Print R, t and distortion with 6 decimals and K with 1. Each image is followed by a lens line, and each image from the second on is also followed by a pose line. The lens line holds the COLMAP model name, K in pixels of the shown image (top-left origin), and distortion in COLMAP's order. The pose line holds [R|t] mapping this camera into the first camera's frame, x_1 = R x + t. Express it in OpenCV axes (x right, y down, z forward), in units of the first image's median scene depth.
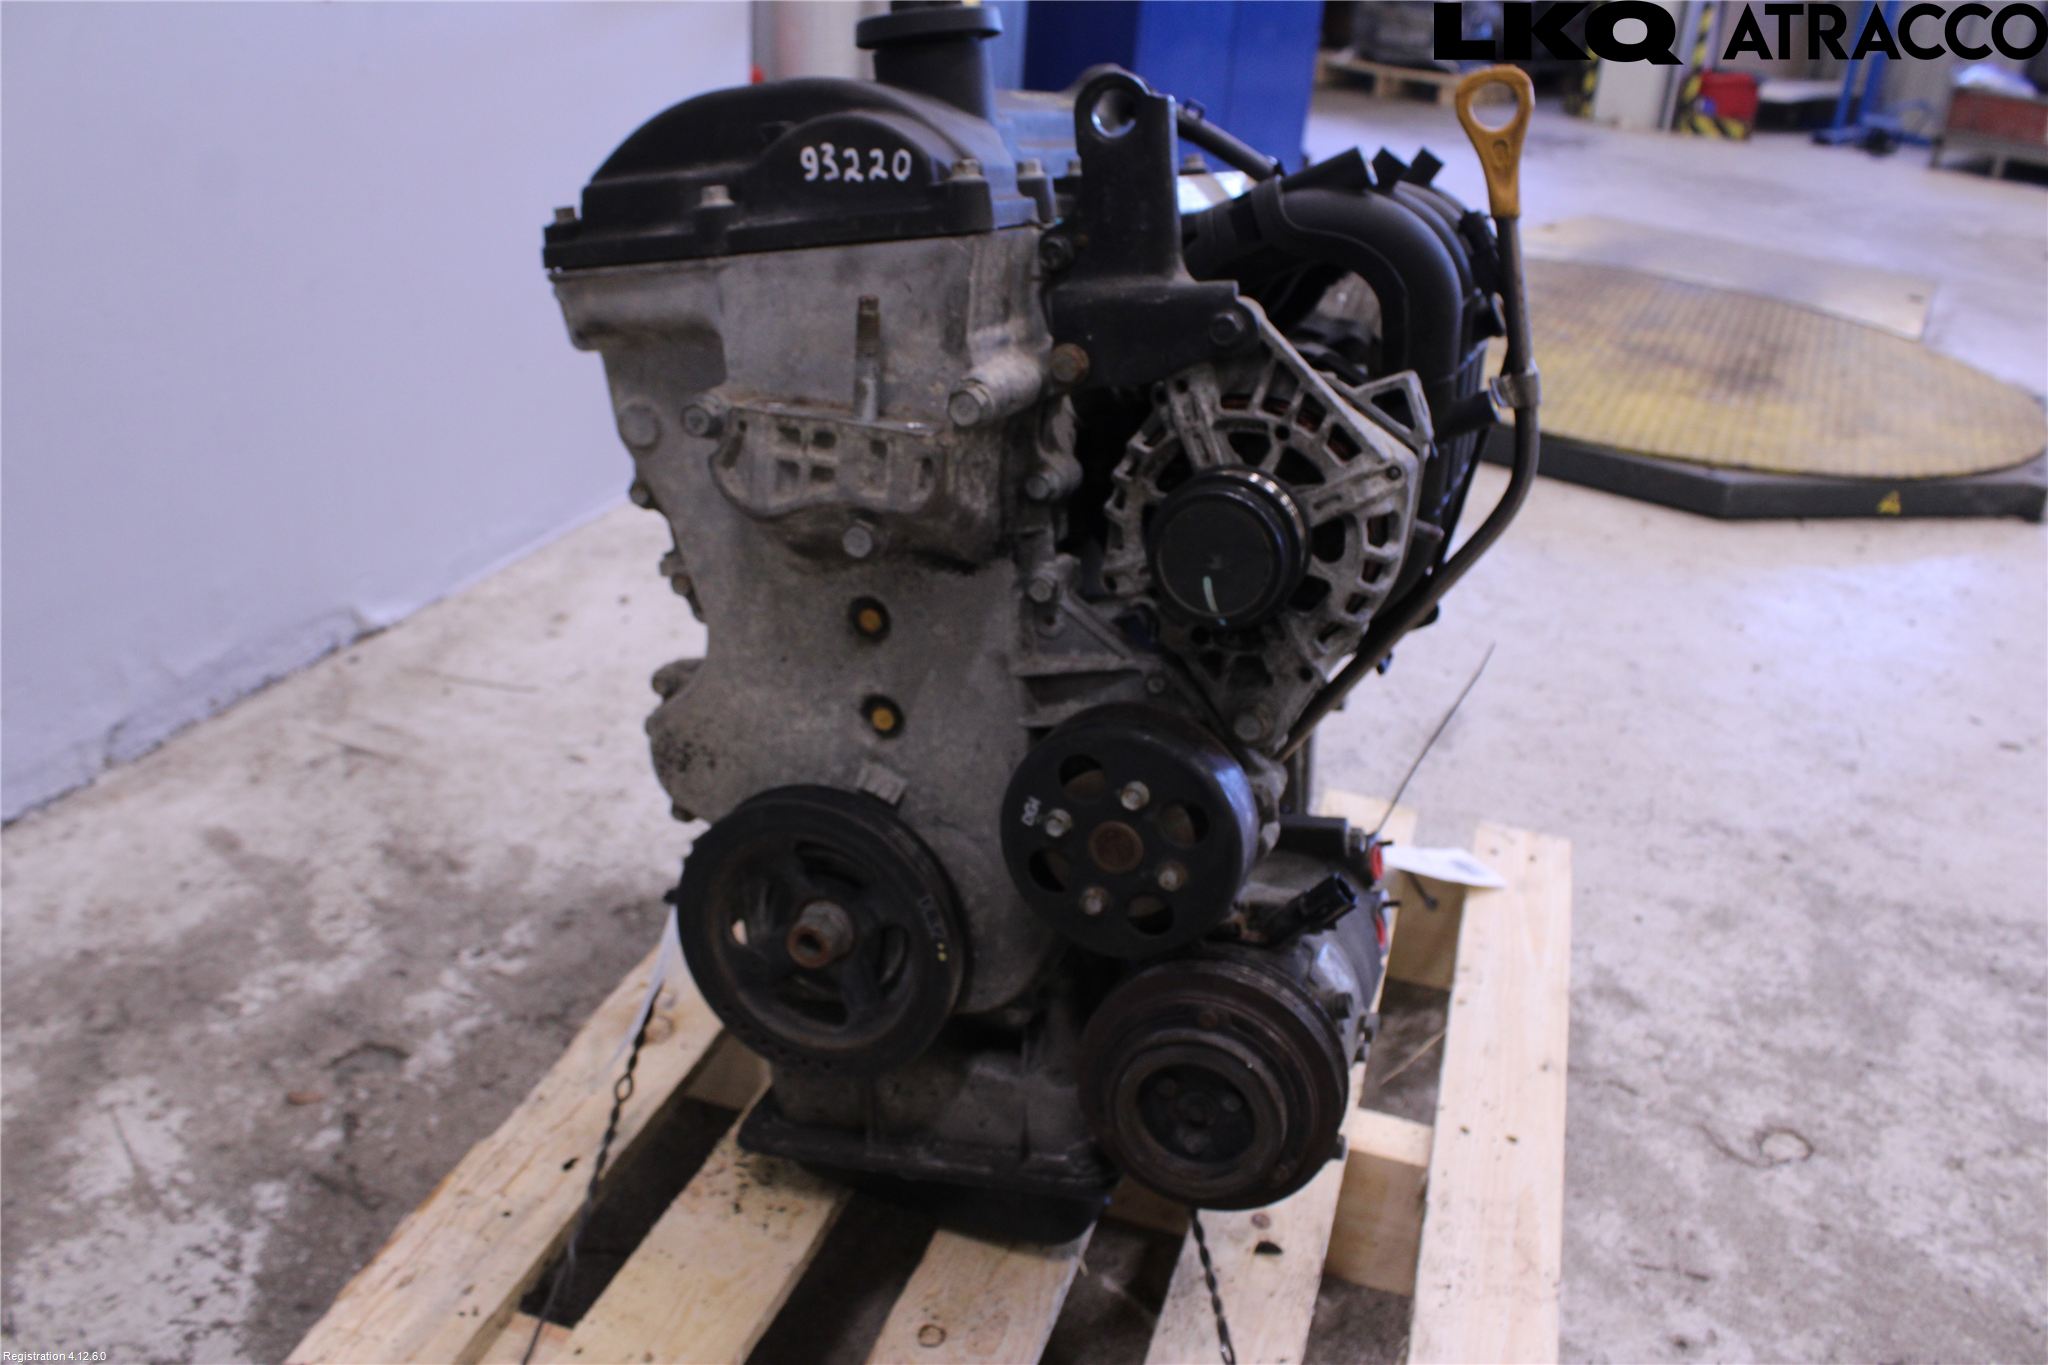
lens RADIAL K [[1731.7, 0, 1031.0], [0, 1731.7, 674.6], [0, 0, 1]] dist [-0.164976, 0.151660]
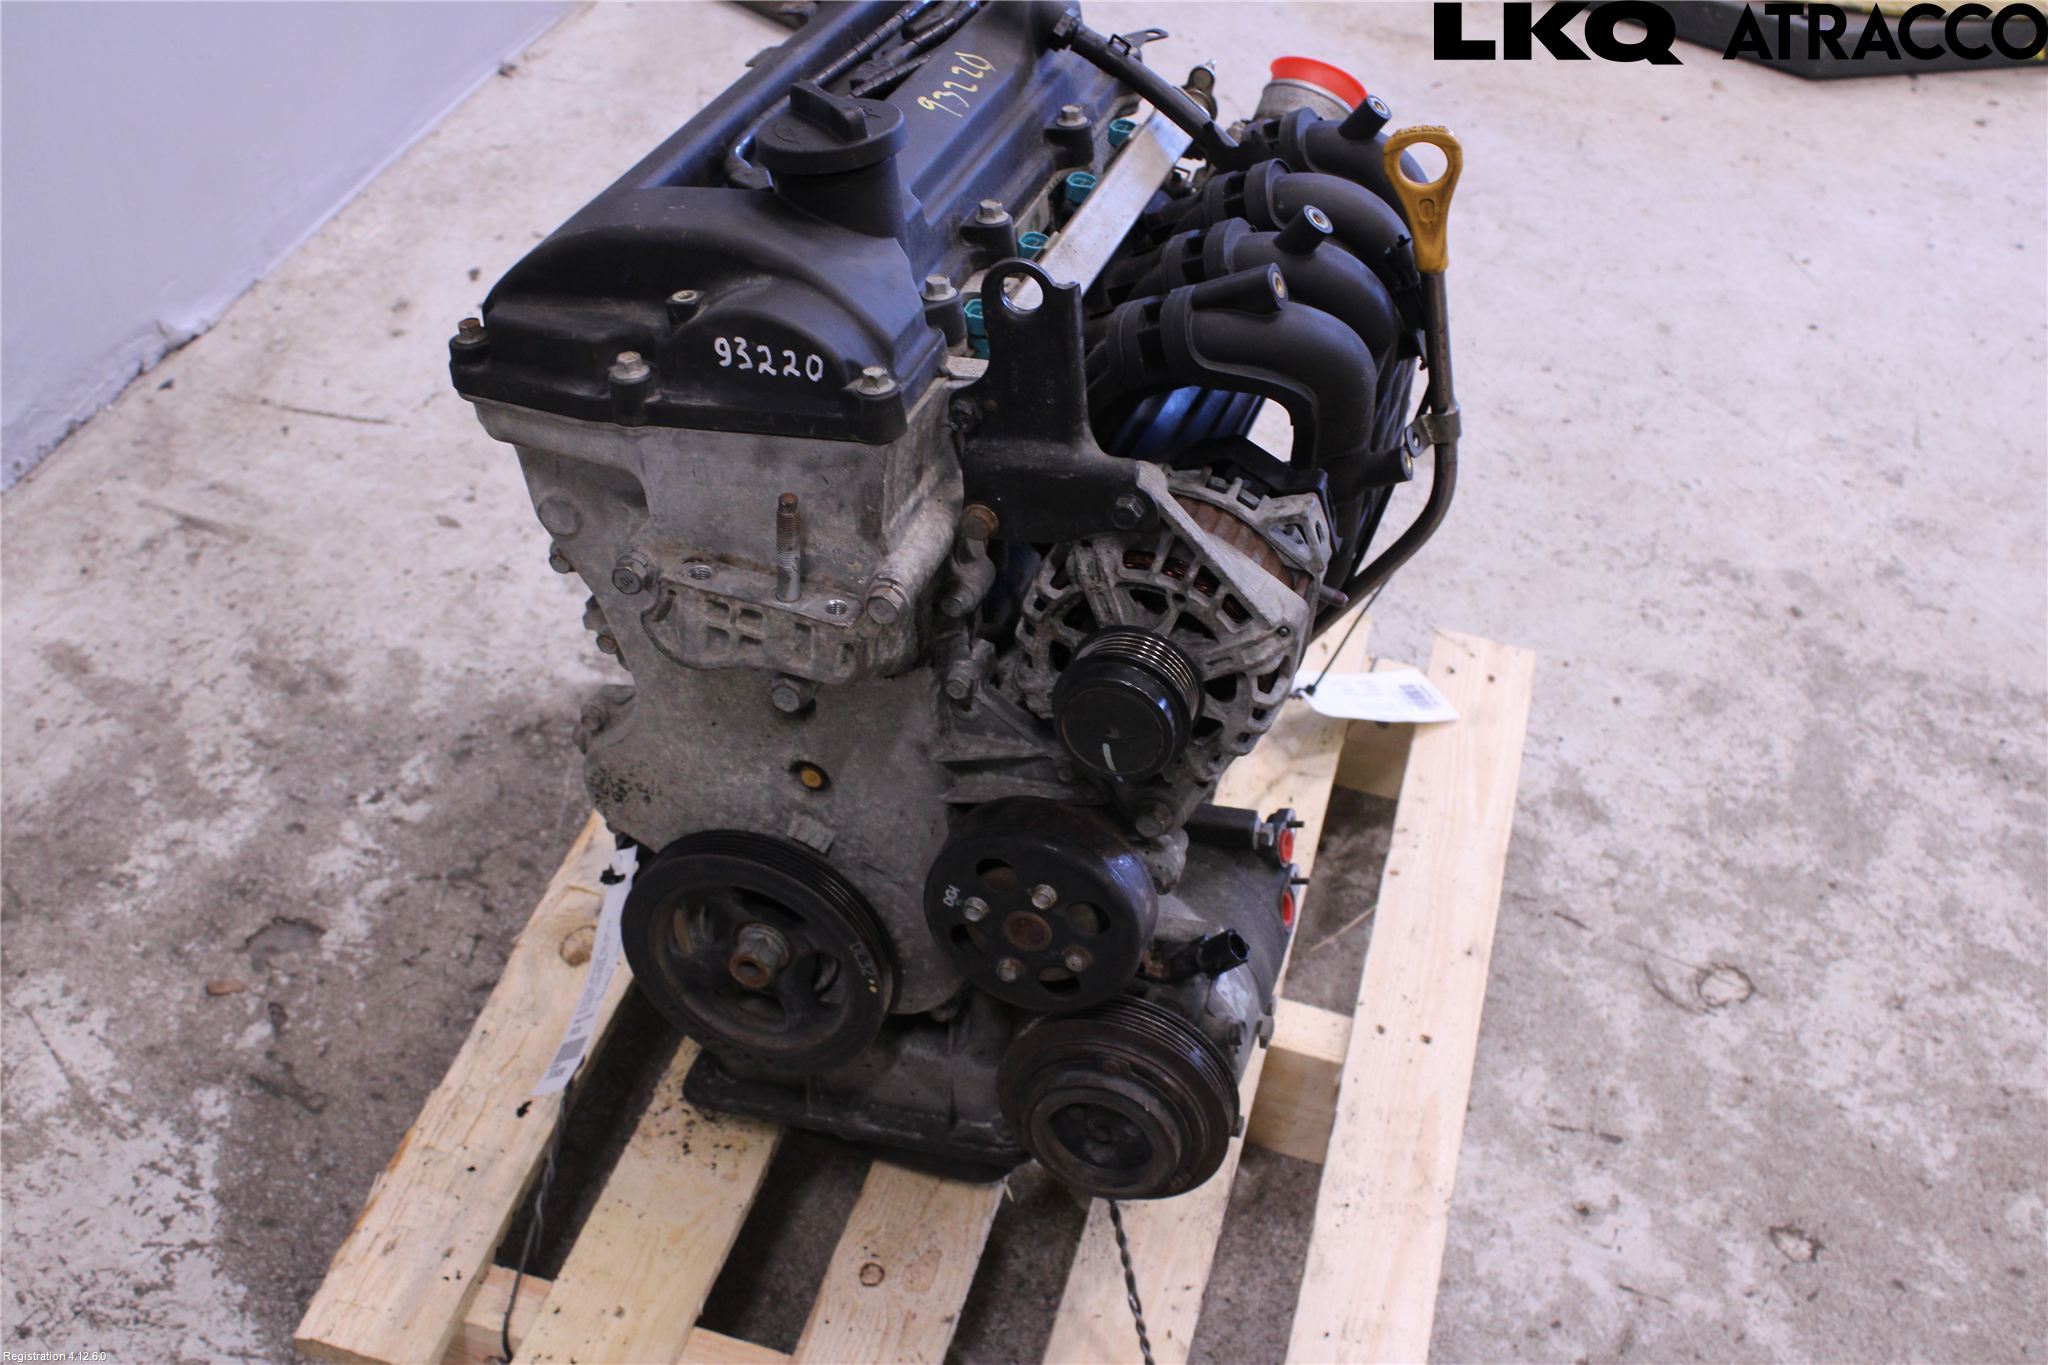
lens RADIAL K [[2296.9, 0, 1036.6], [0, 2296.9, 691.5], [0, 0, 1]] dist [-0.124448, 0.217725]
pose [[0.999559, -0.014618, 0.025852, 0.013291], [0.005962, 0.951521, 0.307526, -0.354343], [-0.029094, -0.307237, 0.951188, -0.251798]]
